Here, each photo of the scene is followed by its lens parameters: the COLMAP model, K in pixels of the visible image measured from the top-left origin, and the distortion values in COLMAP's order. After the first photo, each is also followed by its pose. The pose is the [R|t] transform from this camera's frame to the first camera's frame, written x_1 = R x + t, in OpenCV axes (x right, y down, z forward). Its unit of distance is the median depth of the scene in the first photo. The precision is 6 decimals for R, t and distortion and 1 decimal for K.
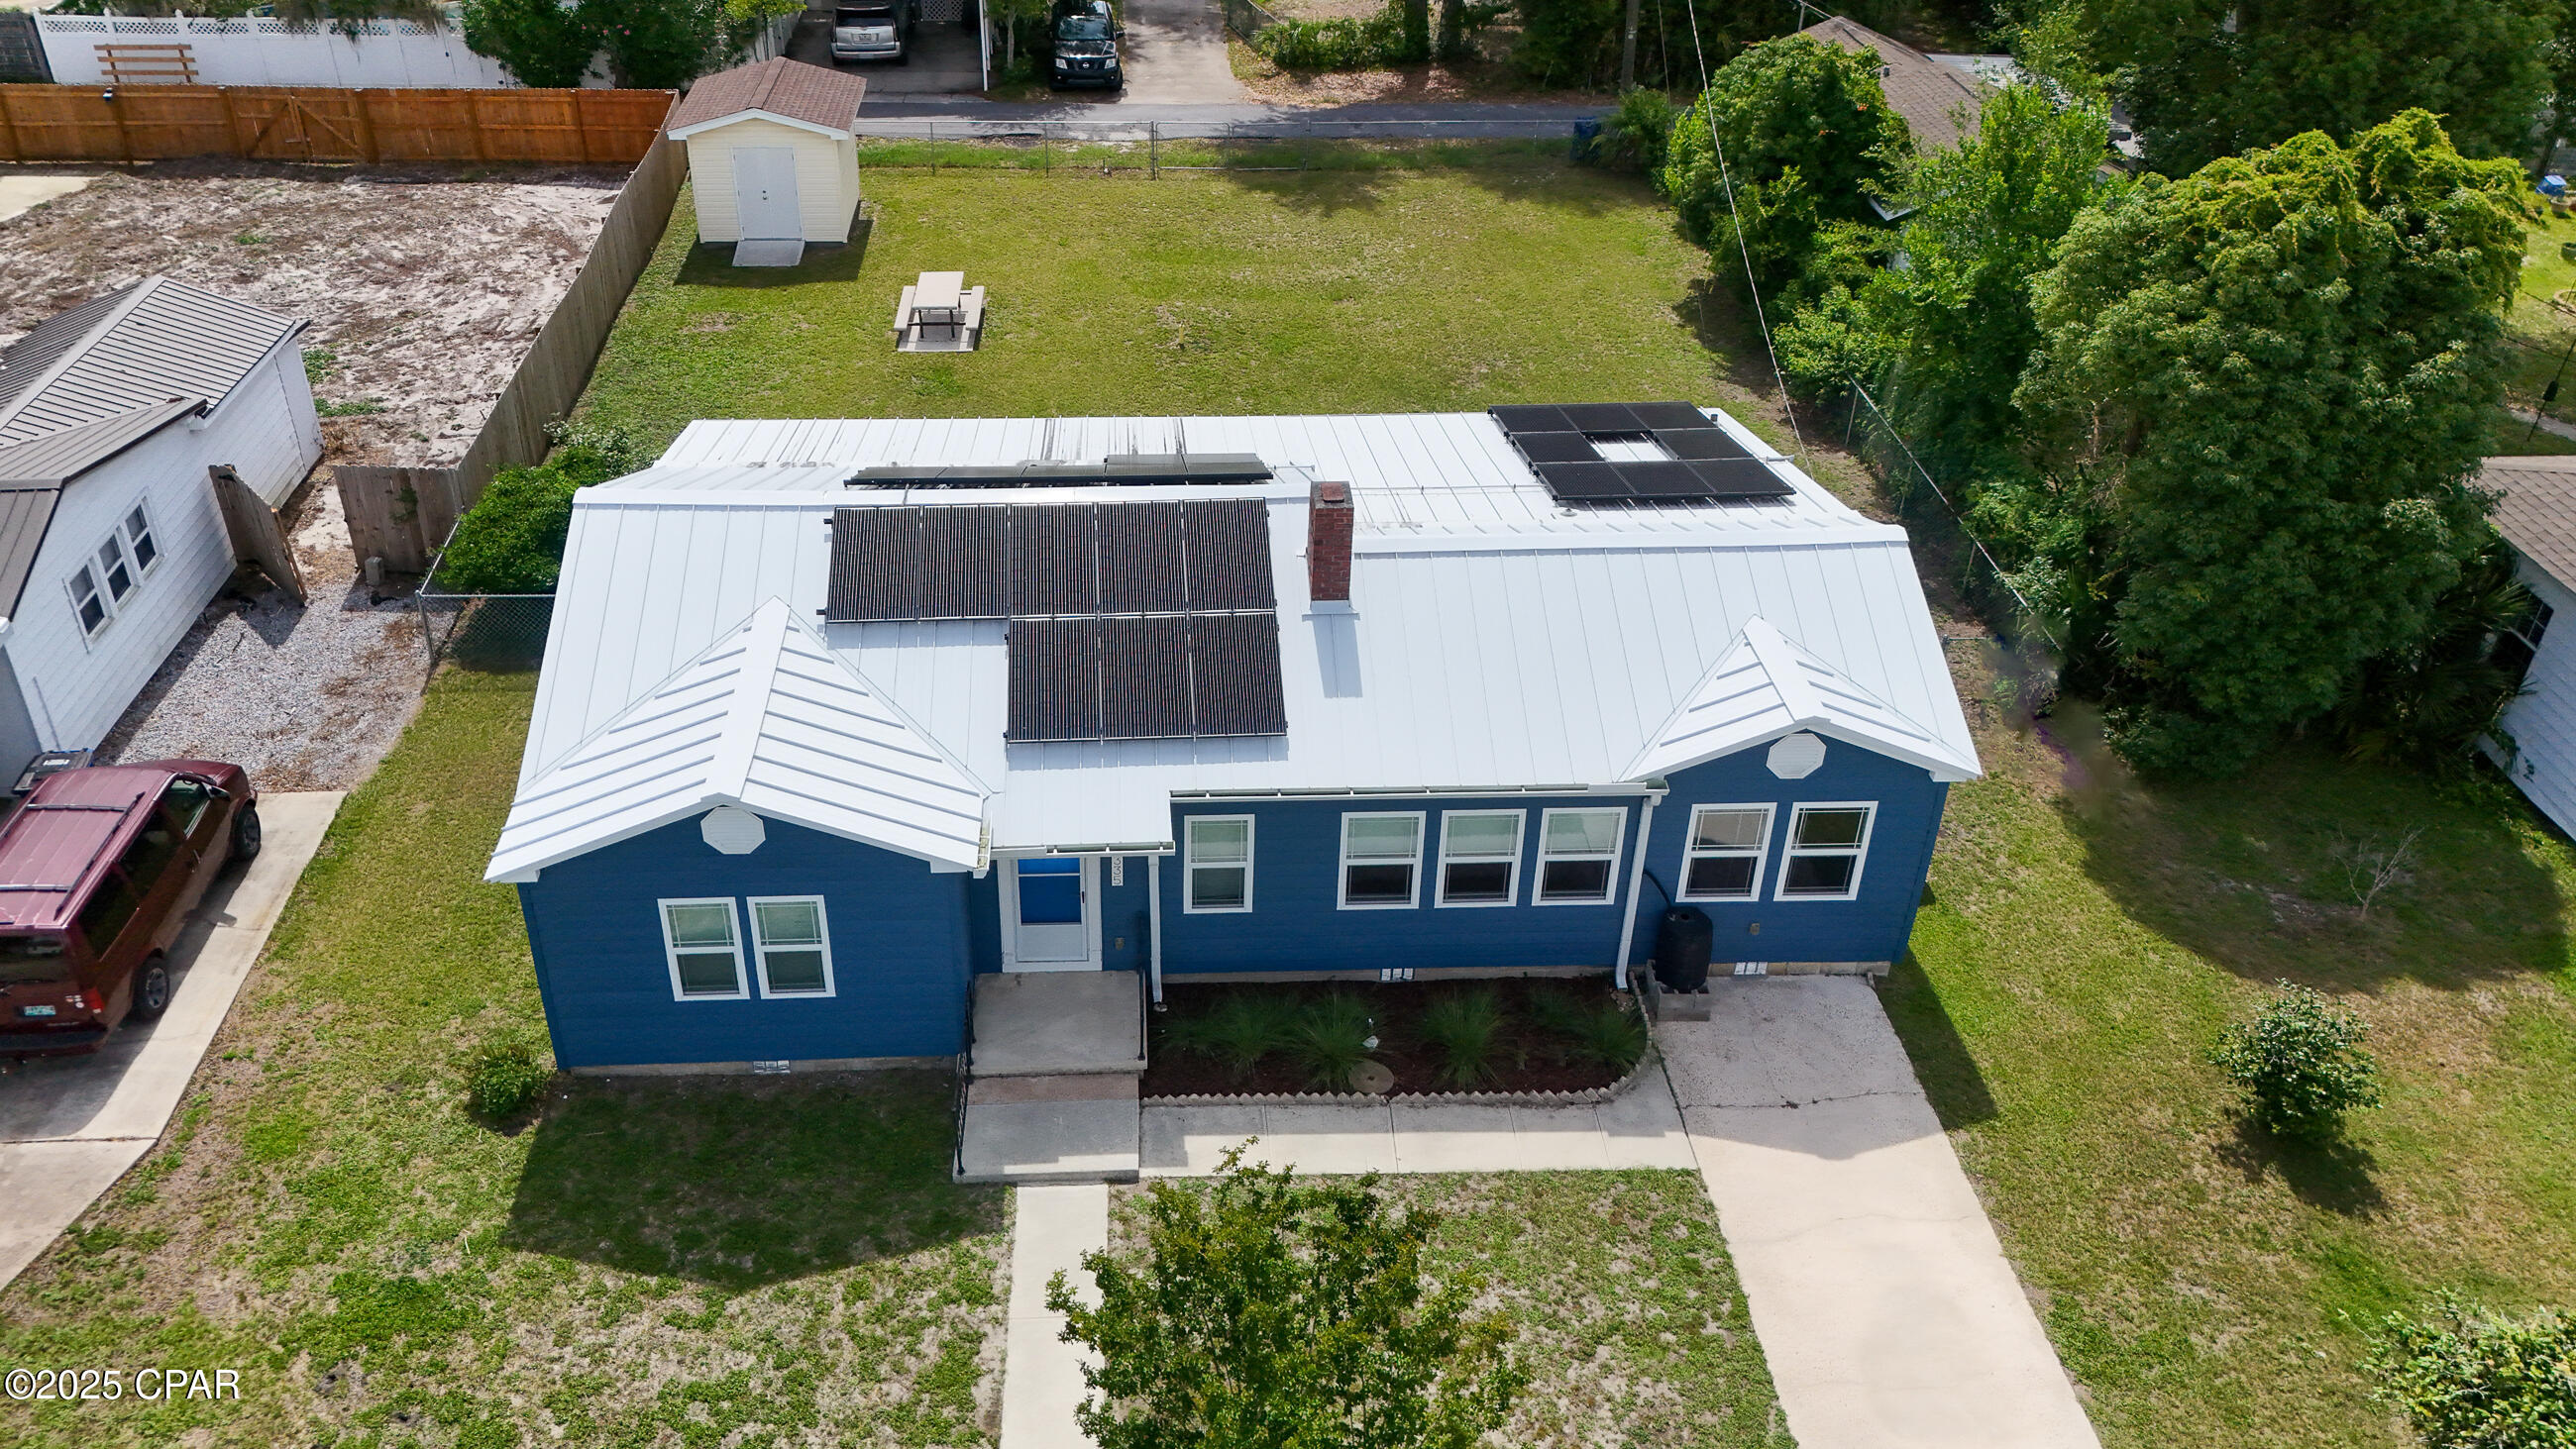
lens RADIAL K [[2008.2, 0, 1187.5], [0, 2008.2, 722.6], [0, 0, 1]] dist [0.044732, 0.003130]
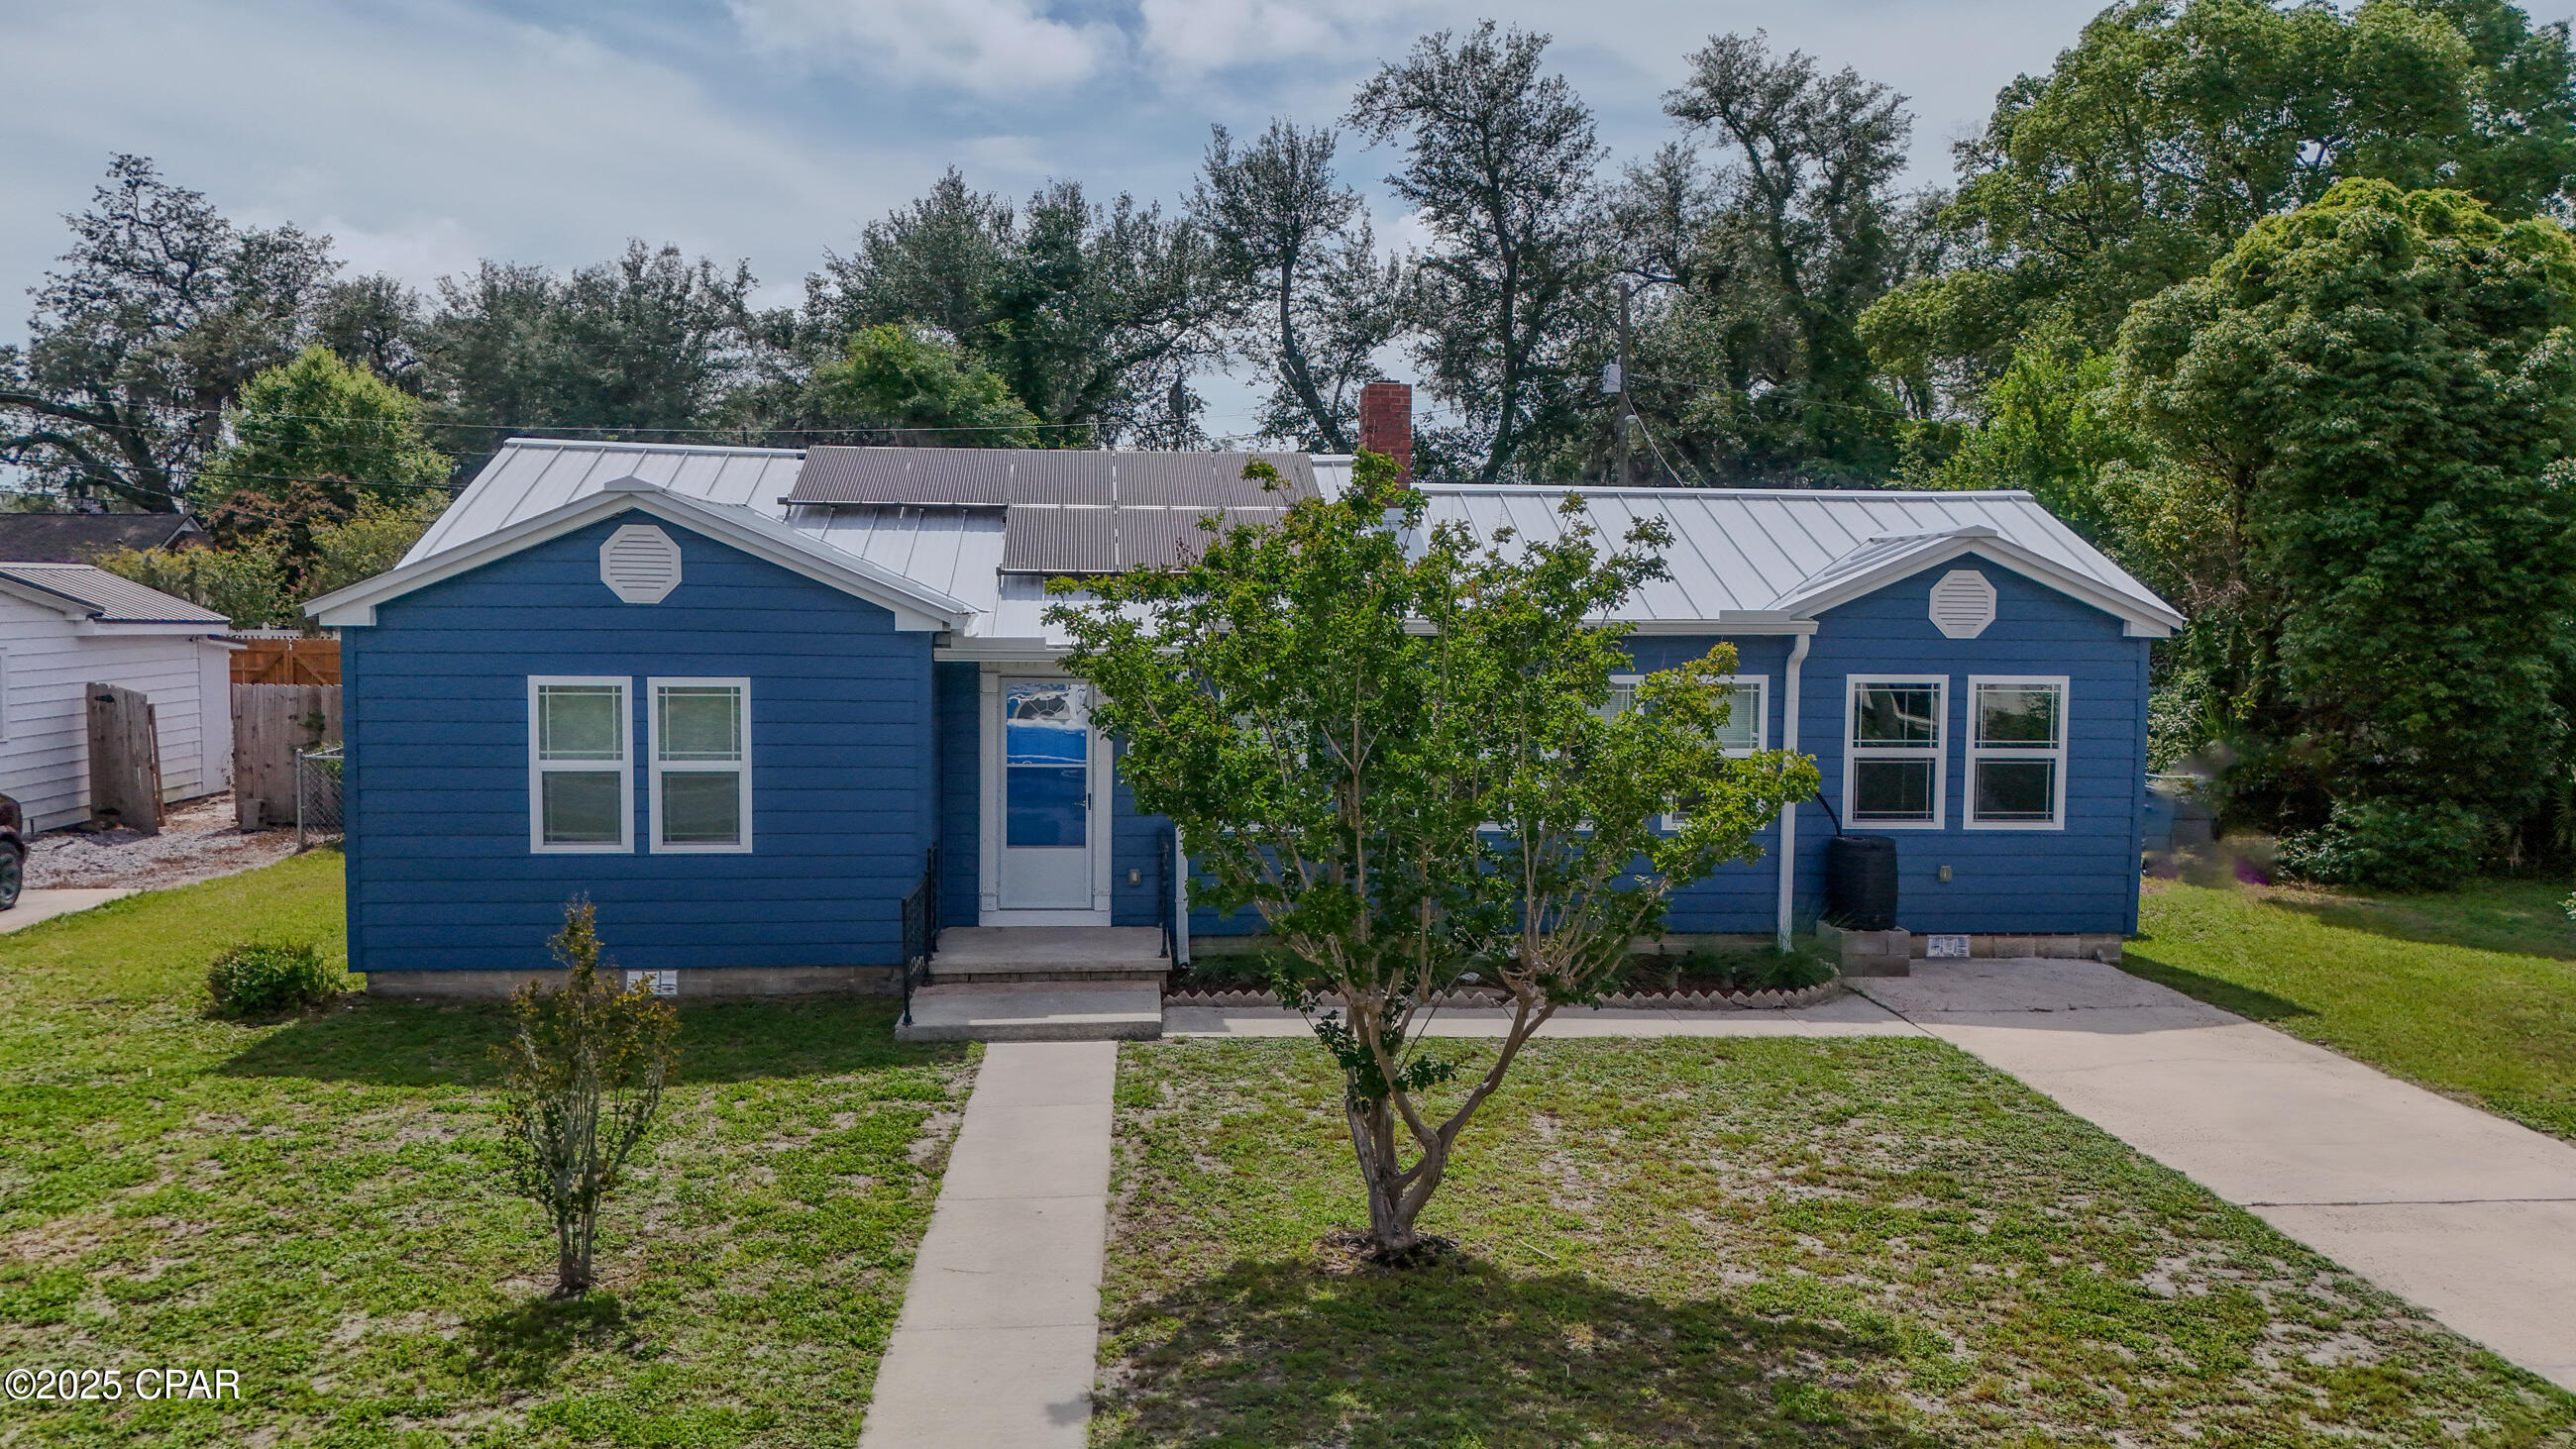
lens RADIAL K [[1997.9, 0, 1288.0], [0, 1997.9, 724.5], [0, 0, 1]] dist [0.034796, 0.003250]
pose [[0.998776, 0.001411, 0.049445, -0.014307], [0.022648, 0.875621, -0.482467, 0.456243], [-0.043976, 0.482996, 0.874518, 0.323686]]
